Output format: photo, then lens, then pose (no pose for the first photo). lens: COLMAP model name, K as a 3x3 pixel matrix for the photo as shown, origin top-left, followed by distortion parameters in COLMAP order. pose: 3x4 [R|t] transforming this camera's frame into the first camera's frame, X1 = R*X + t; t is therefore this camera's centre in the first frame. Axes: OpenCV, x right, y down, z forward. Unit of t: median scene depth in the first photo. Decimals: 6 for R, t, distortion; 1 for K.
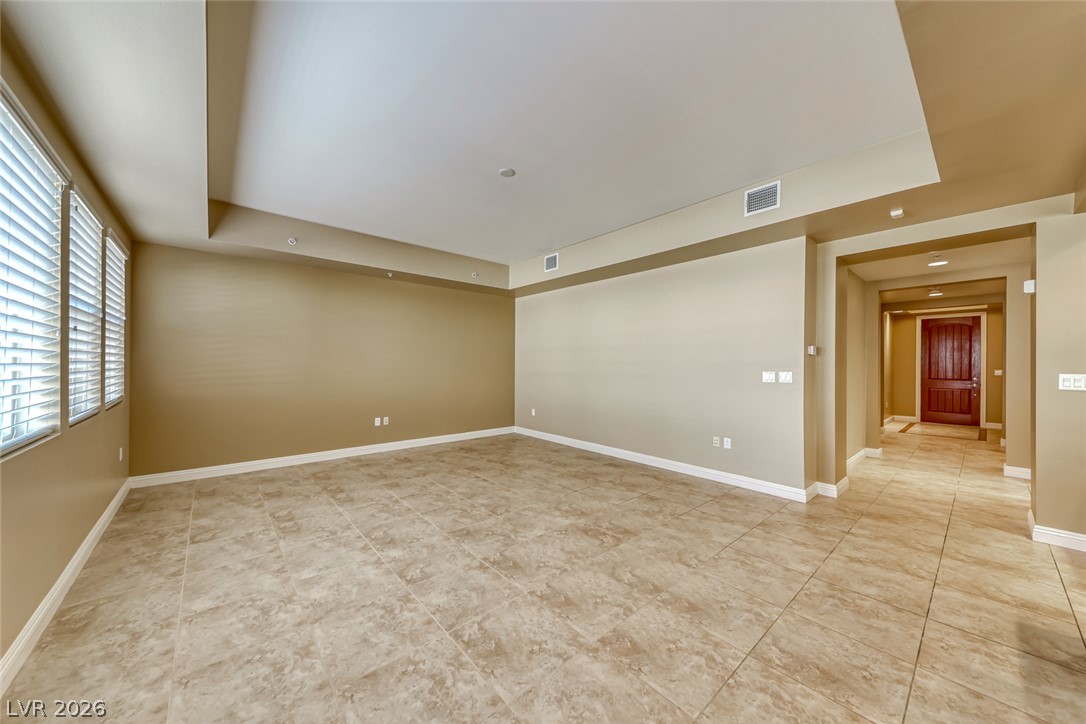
lens RADIAL K [[374.0, 0, 533.0], [0, 374.0, 363.2], [0, 0, 1]] dist [0.028529, -0.009005]
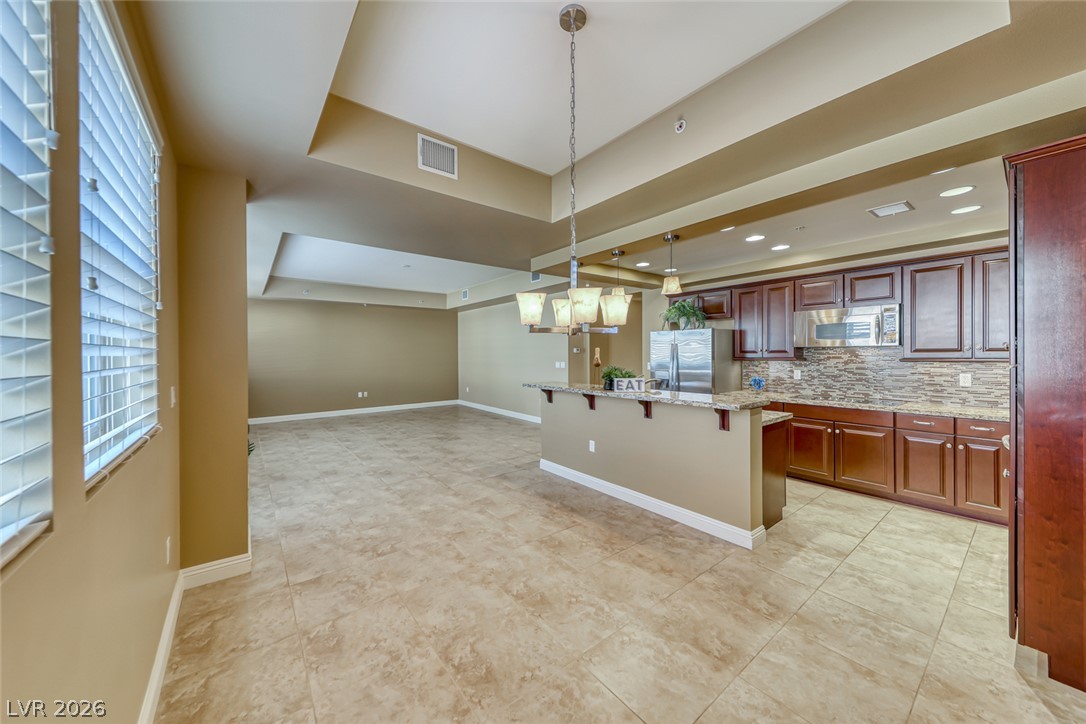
lens RADIAL K [[376.2, 0, 539.0], [0, 376.2, 354.9], [0, 0, 1]] dist [0.032995, -0.013023]
pose [[0.998963, -0.012678, -0.043735, 0.729143], [0.013090, 0.999872, 0.009159, -0.035639], [0.043613, -0.009722, 0.999001, -1.012763]]
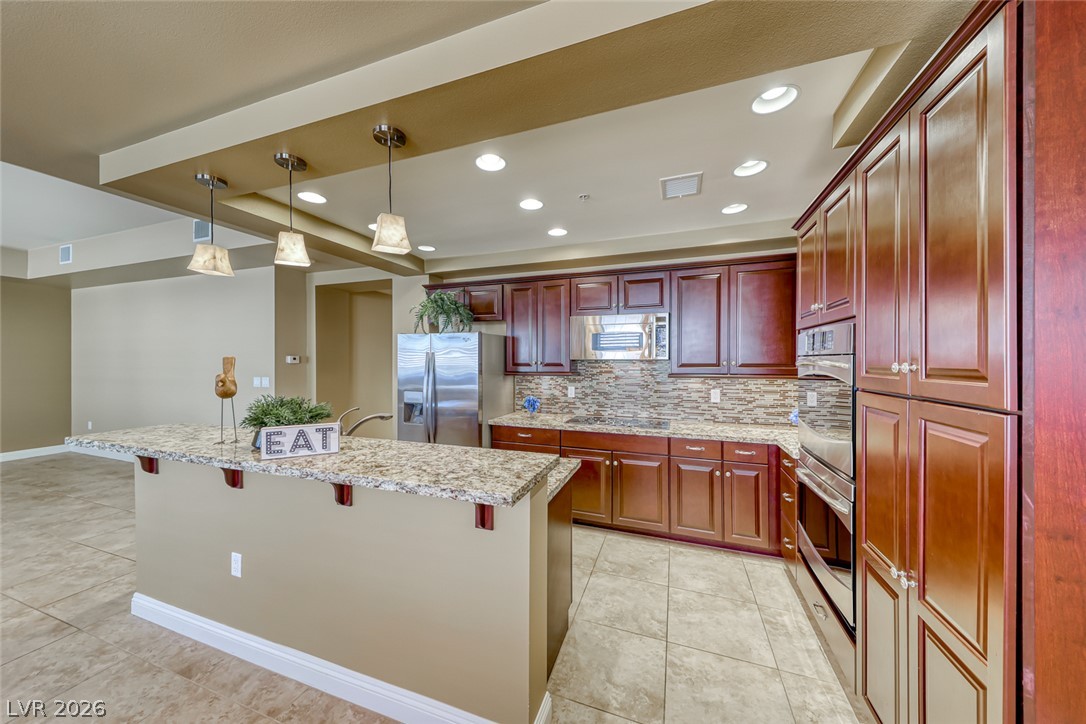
lens RADIAL K [[370.4, 0, 539.5], [0, 370.4, 359.1], [0, 0, 1]] dist [0.018939, -0.006288]
pose [[0.868270, -0.002292, 0.496087, 0.960977], [0.001354, 0.999997, 0.002251, -0.042663], [-0.496090, -0.001283, 0.868270, -0.518523]]
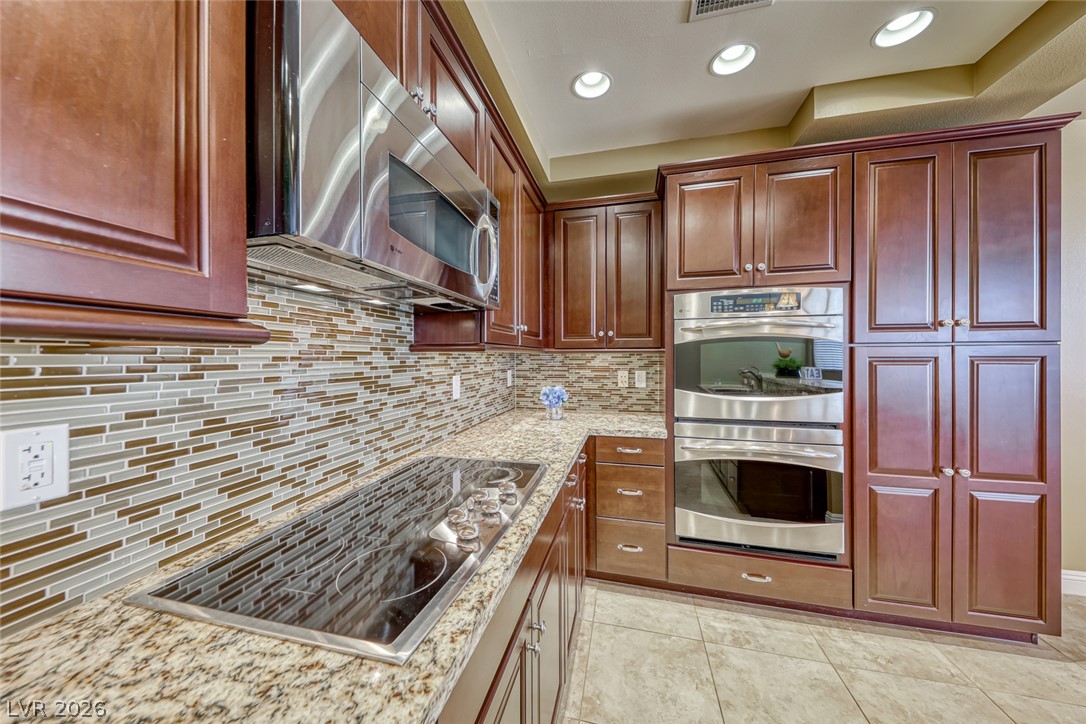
lens RADIAL K [[370.4, 0, 539.5], [0, 370.4, 359.1], [0, 0, 1]] dist [0.018939, -0.006288]
pose [[-0.587506, -0.009263, 0.809167, 1.361097], [-0.004745, 0.999957, 0.008002, 0.014041], [-0.809206, 0.000862, -0.587525, 0.364372]]
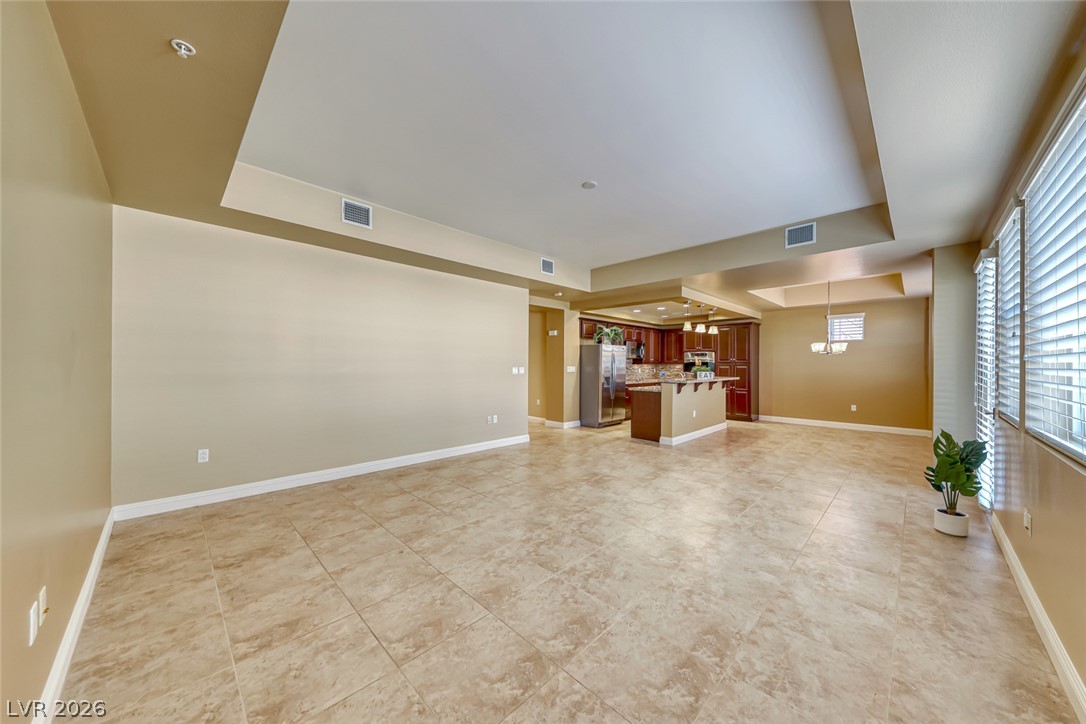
lens RADIAL K [[369.1, 0, 536.2], [0, 369.1, 363.8], [0, 0, 1]] dist [0.018094, -0.000374]
pose [[-0.072019, -0.007210, 0.997377, -1.104431], [-0.010417, 0.999925, 0.006476, -0.004448], [-0.997349, -0.009924, -0.072088, 1.213848]]
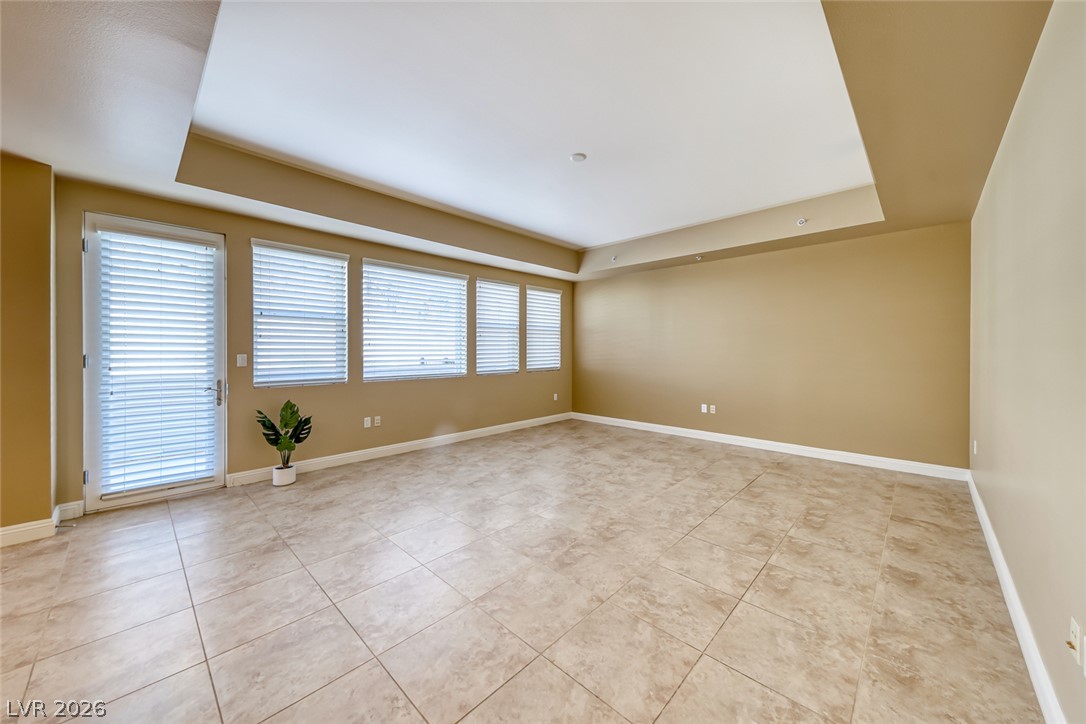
lens RADIAL K [[386.5, 0, 539.4], [0, 386.5, 349.9], [0, 0, 1]] dist [0.036990, -0.013222]
pose [[0.100420, -0.004033, -0.994937, 0.945498], [0.002520, 0.999990, -0.003800, 0.008162], [0.994942, -0.002125, 0.100429, 0.786284]]
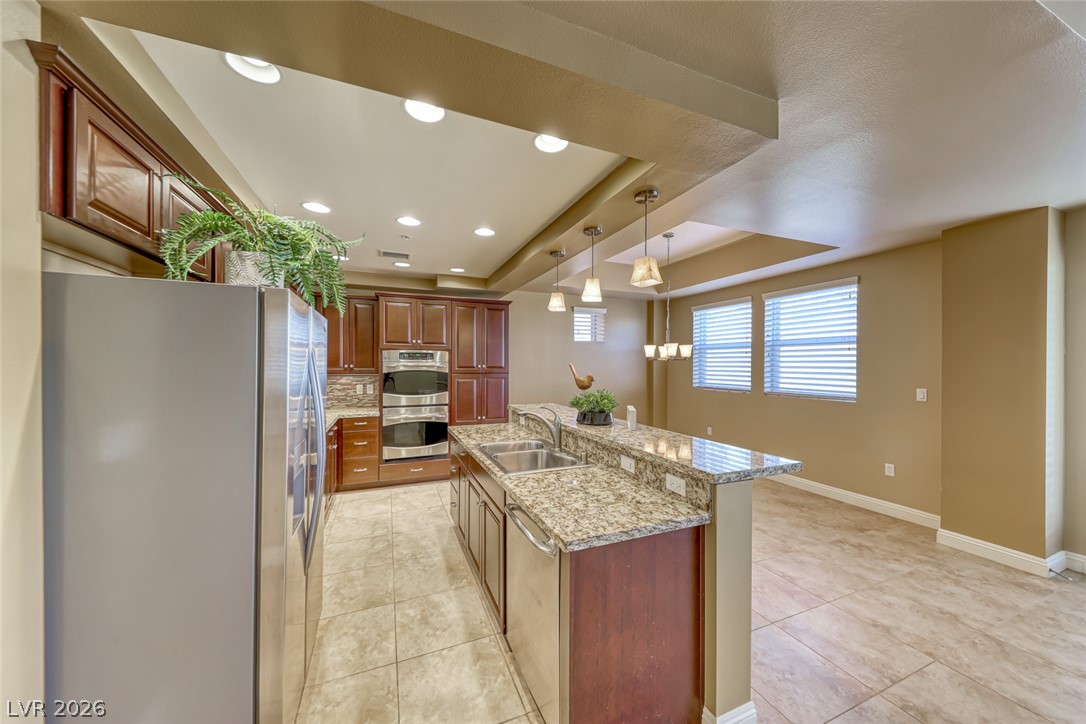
lens RADIAL K [[374.9, 0, 538.8], [0, 374.9, 365.7], [0, 0, 1]] dist [0.018523, -0.006162]
pose [[-0.950764, -0.010310, 0.309744, 0.778828], [-0.010232, 0.999946, 0.001877, -0.040444], [-0.309747, -0.001385, -0.950818, 0.933852]]
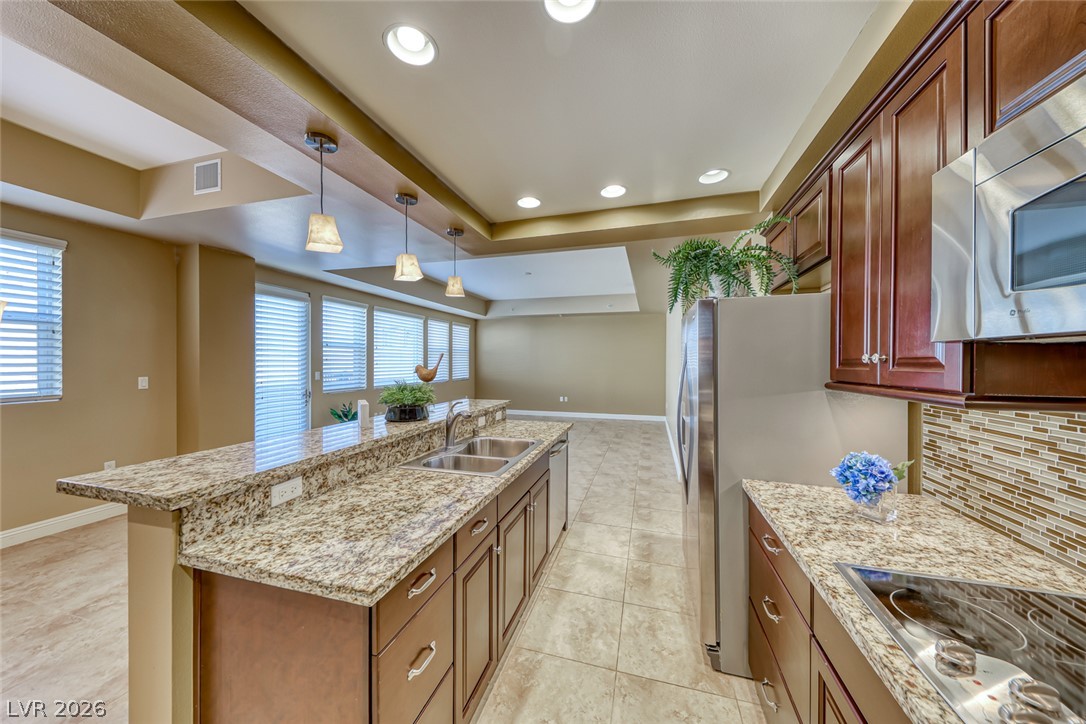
lens RADIAL K [[366.2, 0, 543.0], [0, 366.2, 363.7], [0, 0, 1]] dist [0.016734, -0.006146]
pose [[0.552366, 0.001291, -0.833601, 1.627411], [0.001481, 0.999996, 0.002530, -0.024253], [0.833601, -0.002633, 0.552361, -0.030095]]
